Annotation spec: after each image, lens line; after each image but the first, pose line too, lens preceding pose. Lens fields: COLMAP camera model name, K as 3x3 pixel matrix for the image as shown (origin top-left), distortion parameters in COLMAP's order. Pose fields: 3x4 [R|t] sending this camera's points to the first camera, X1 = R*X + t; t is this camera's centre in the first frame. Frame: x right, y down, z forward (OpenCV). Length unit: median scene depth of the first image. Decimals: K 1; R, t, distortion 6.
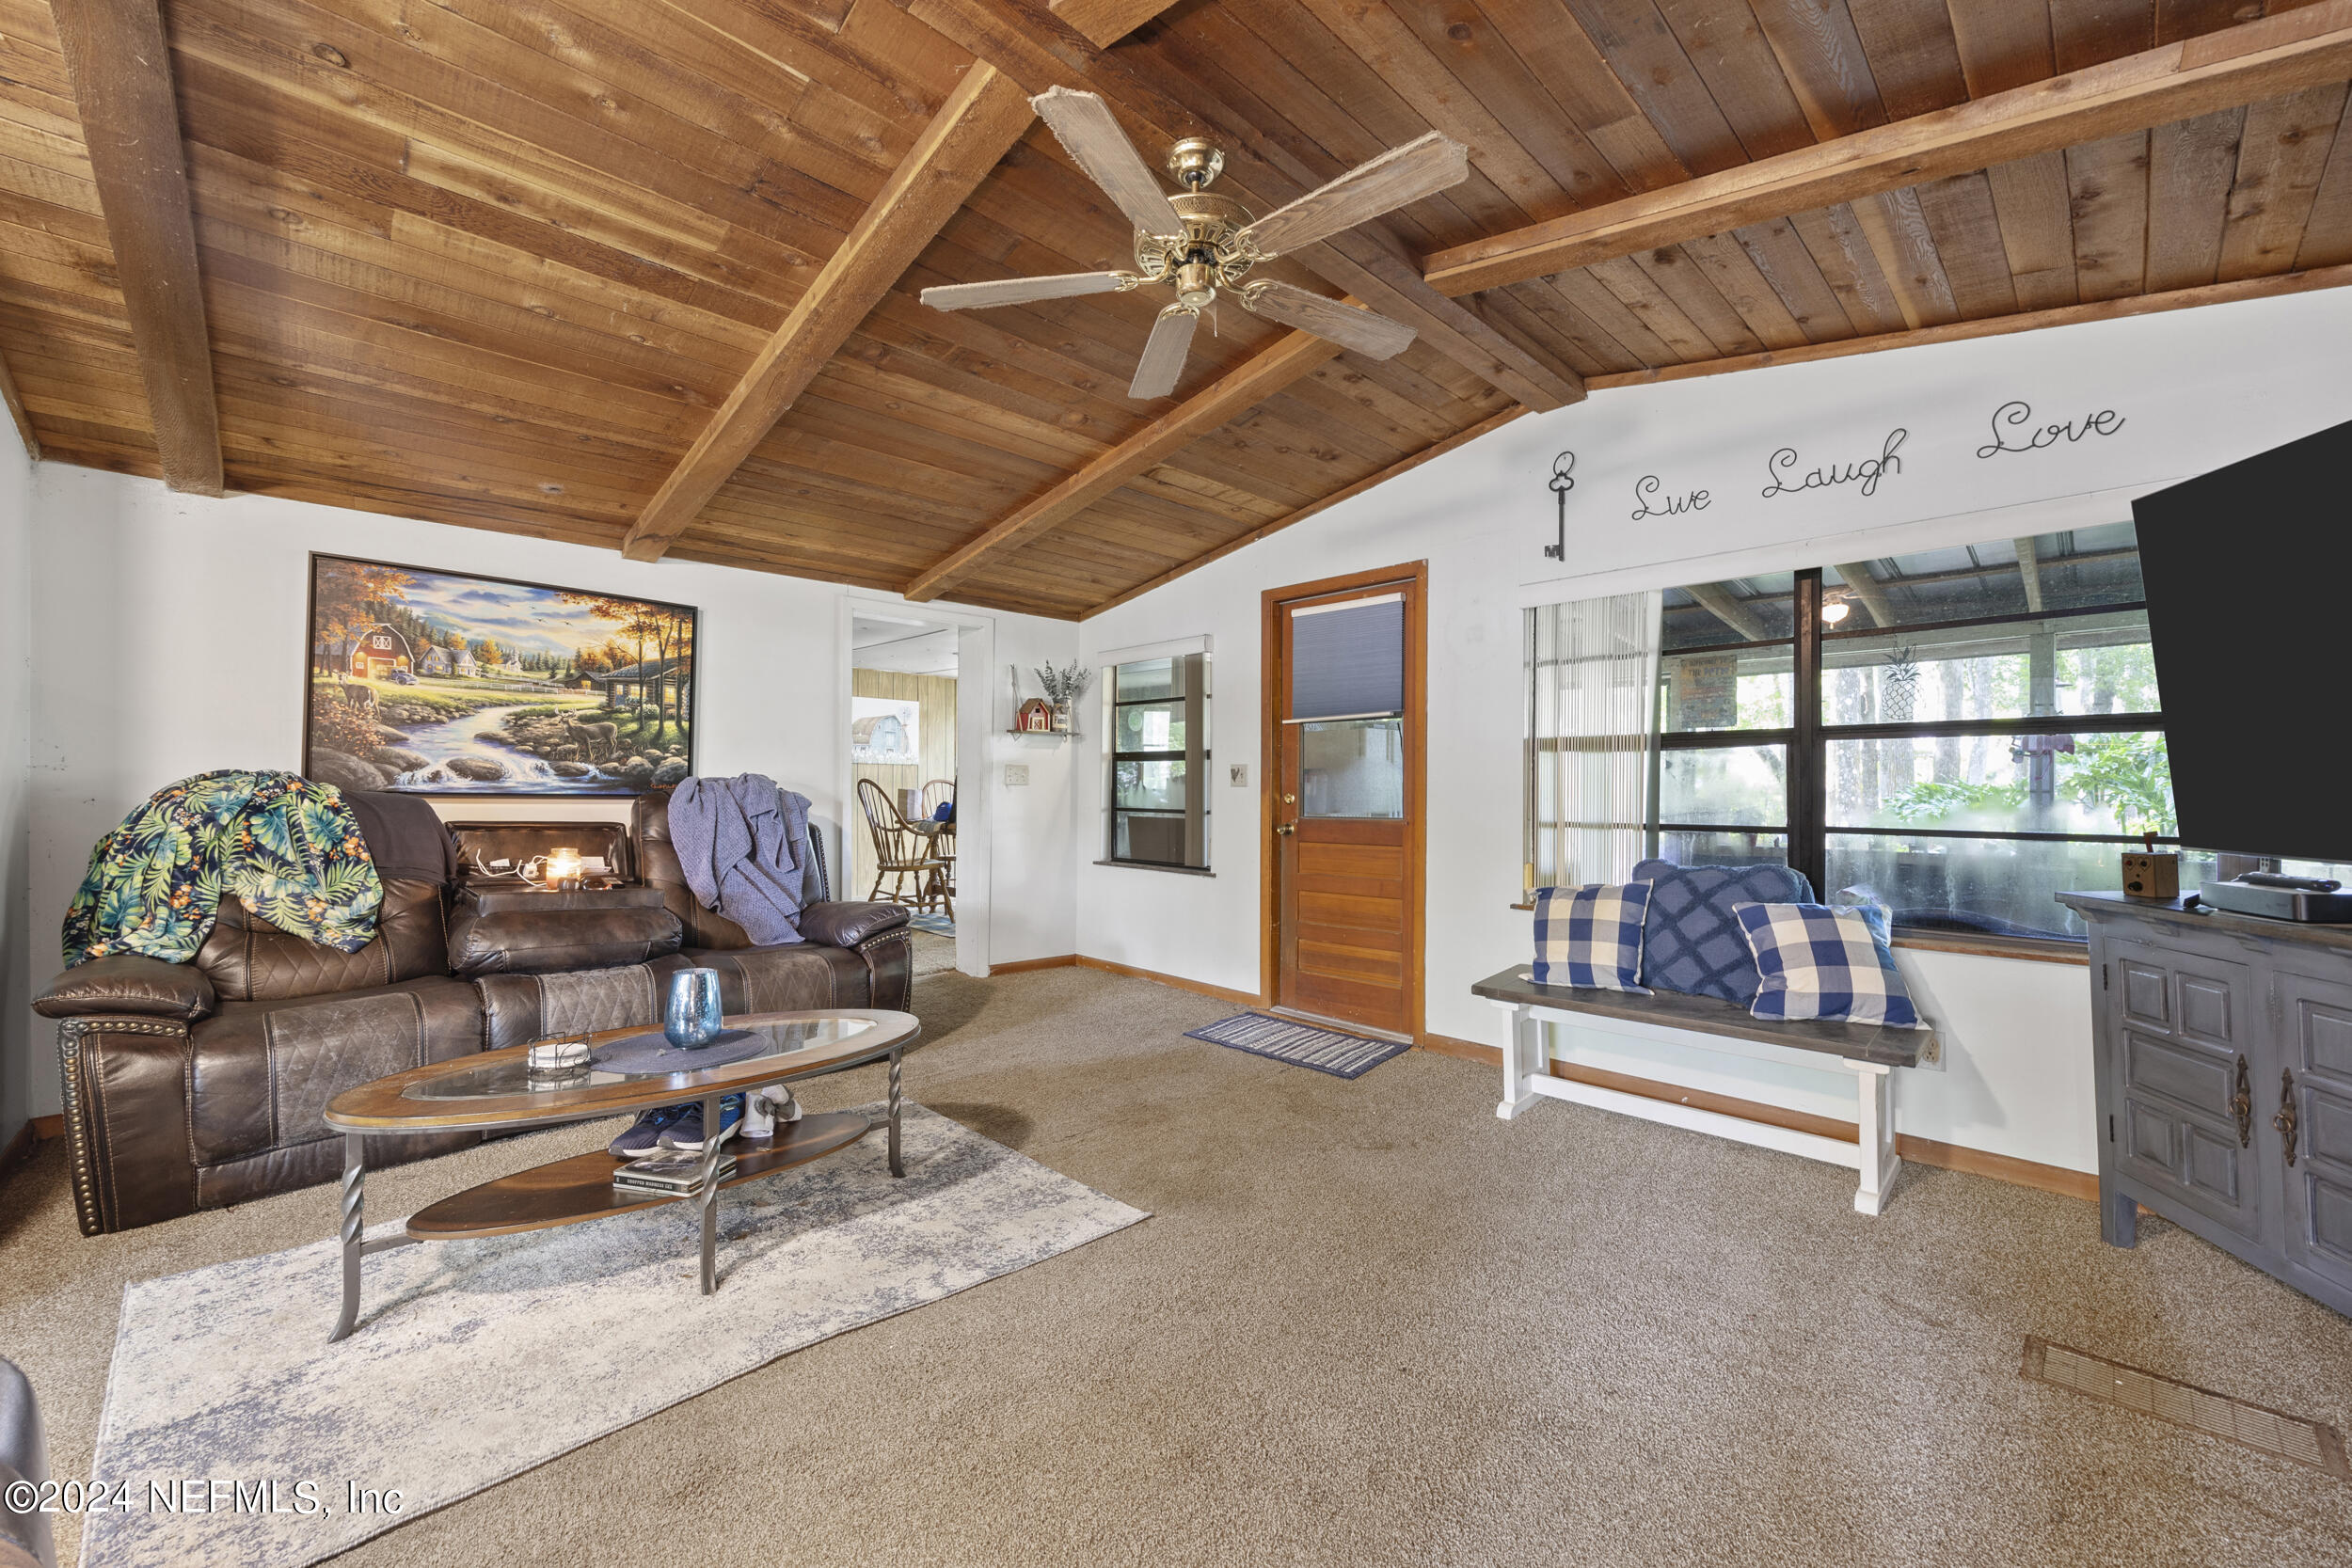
lens RADIAL K [[926.1, 0, 1176.0], [0, 926.1, 784.0], [0, 0, 1]] dist [-0.000143, -0.000050]
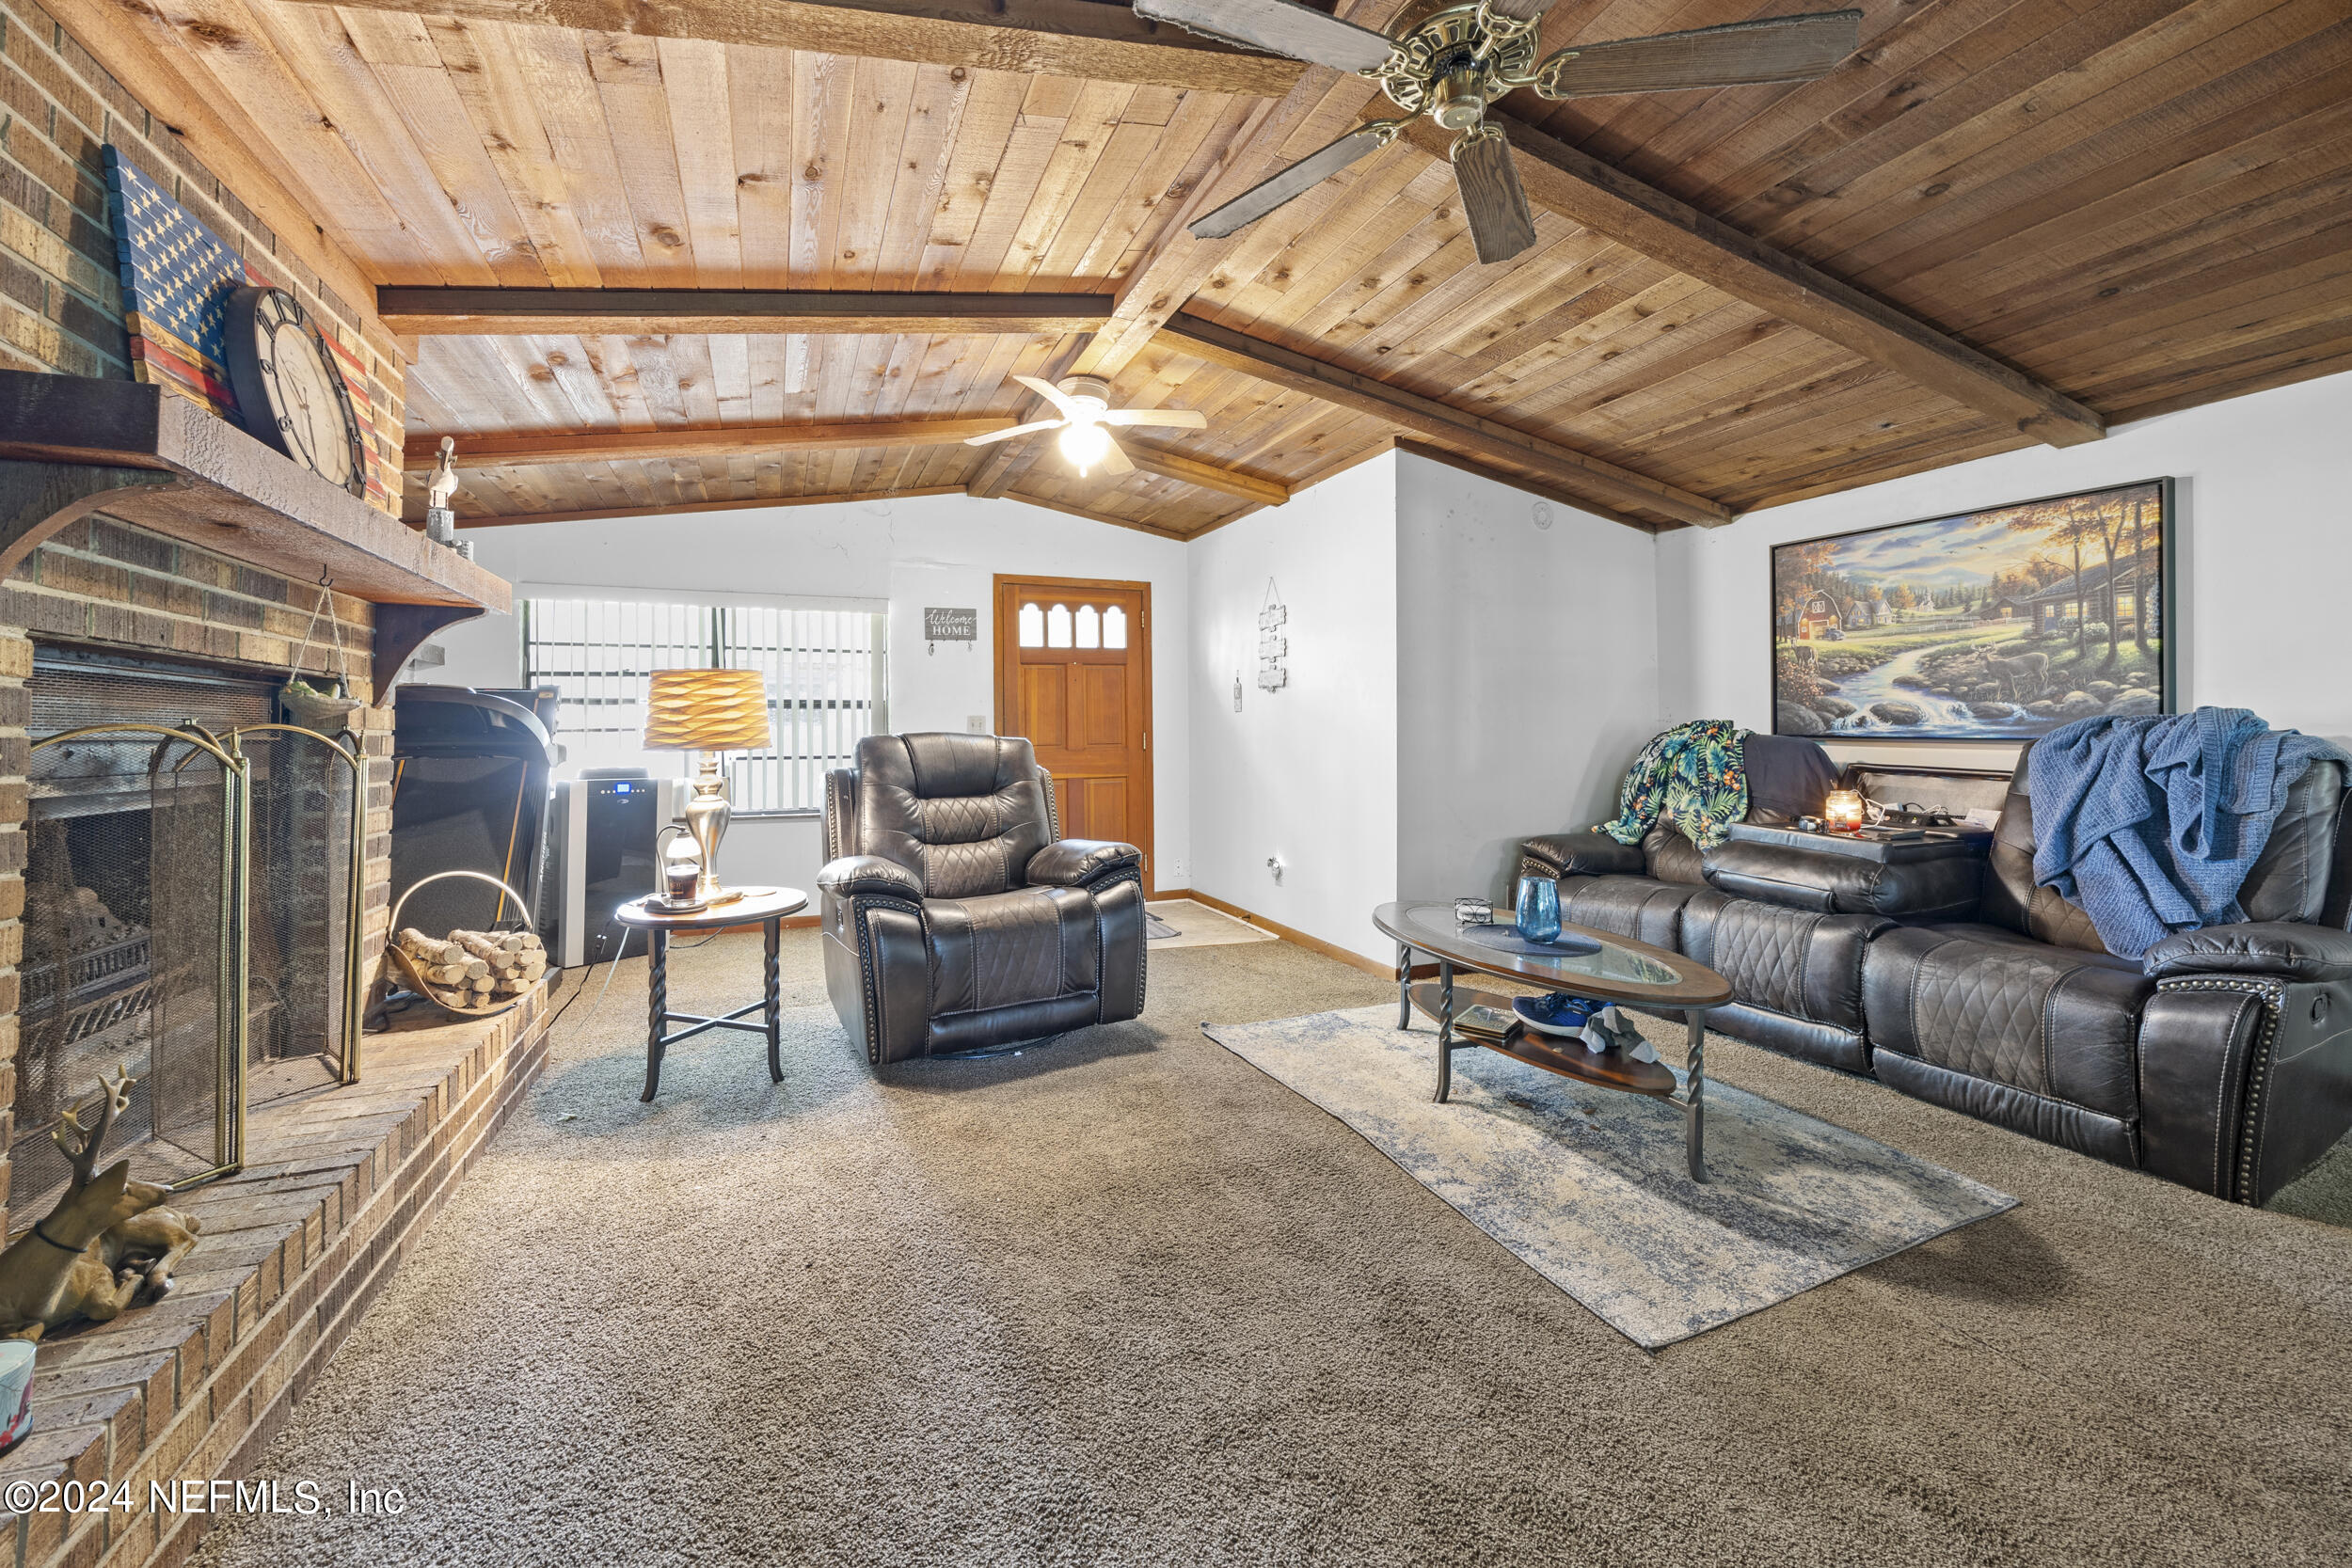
lens RADIAL K [[921.3, 0, 1125.6], [0, 921.3, 725.5], [0, 0, 1]] dist [-0.003335, -0.000403]
pose [[-0.399362, -0.013440, -0.916695, 0.518639], [0.003446, 0.999863, -0.016160, 0.010722], [0.916787, -0.009612, -0.399261, 0.634249]]
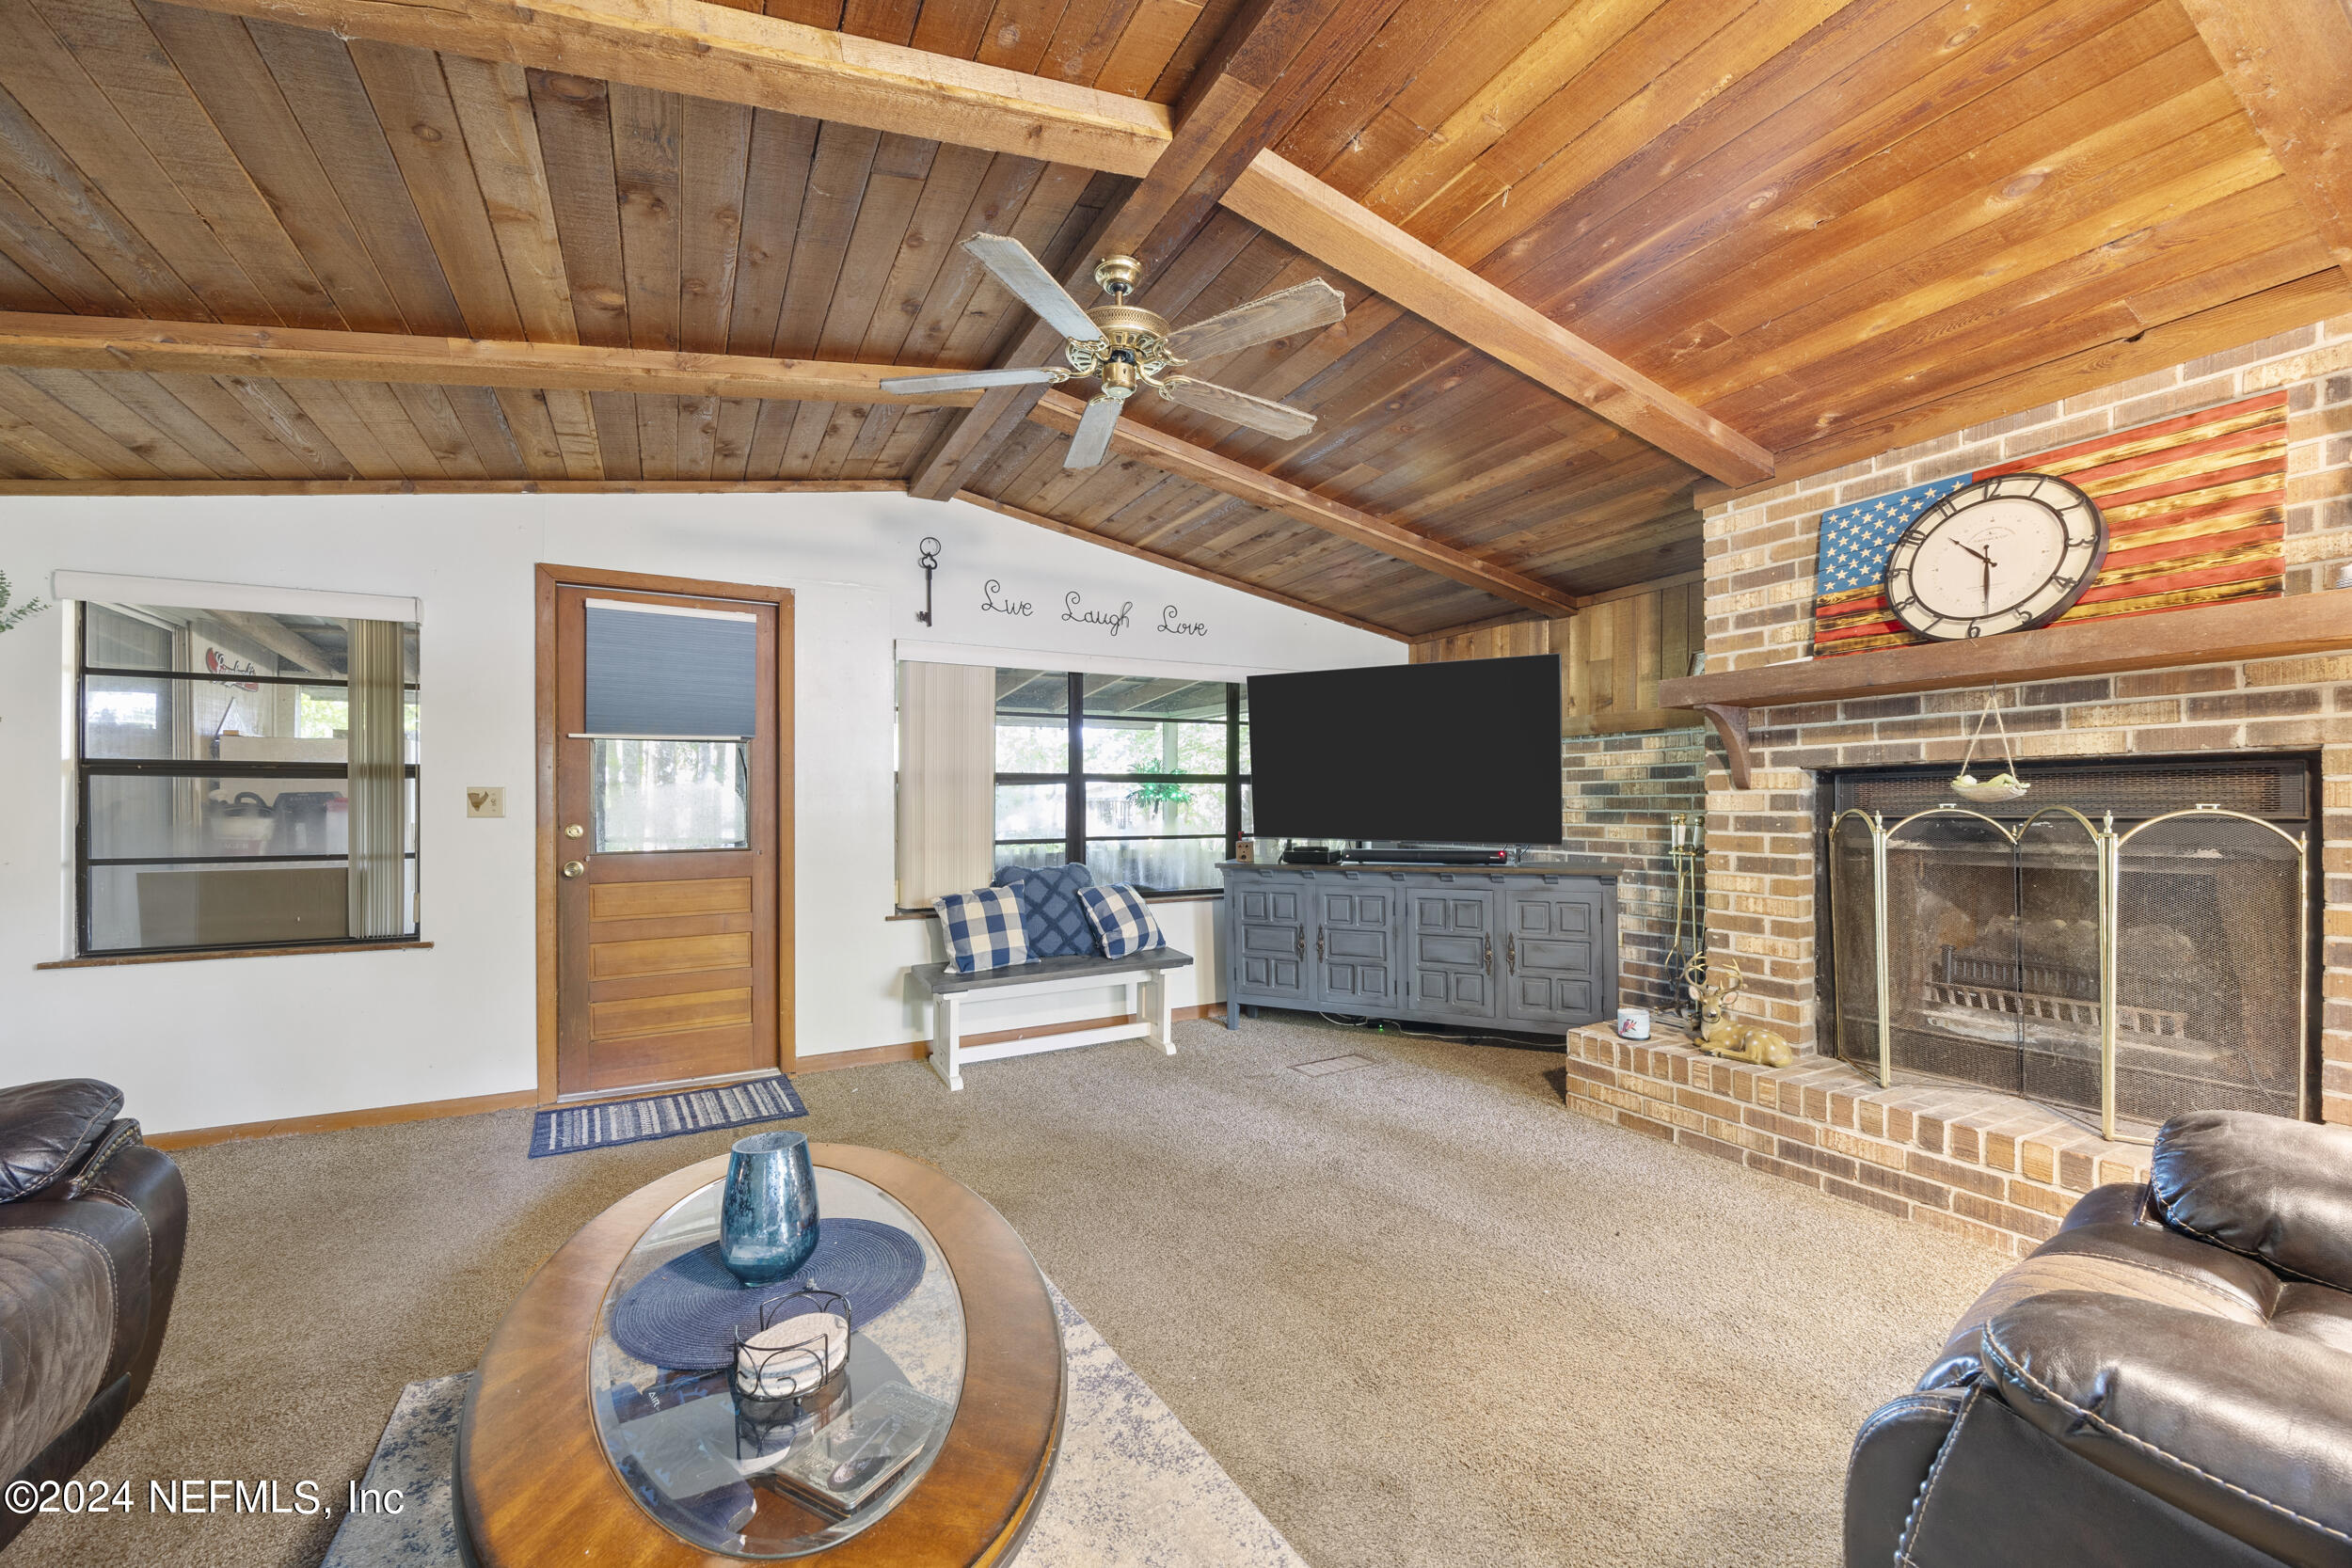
lens RADIAL K [[905.9, 0, 1148.2], [0, 905.9, 816.6], [0, 0, 1]] dist [-0.000308, -0.000057]
pose [[0.272560, -0.011233, 0.962073, -0.642263], [0.004527, 0.999936, 0.010392, -0.003822], [-0.962128, 0.001523, 0.272593, 0.400275]]
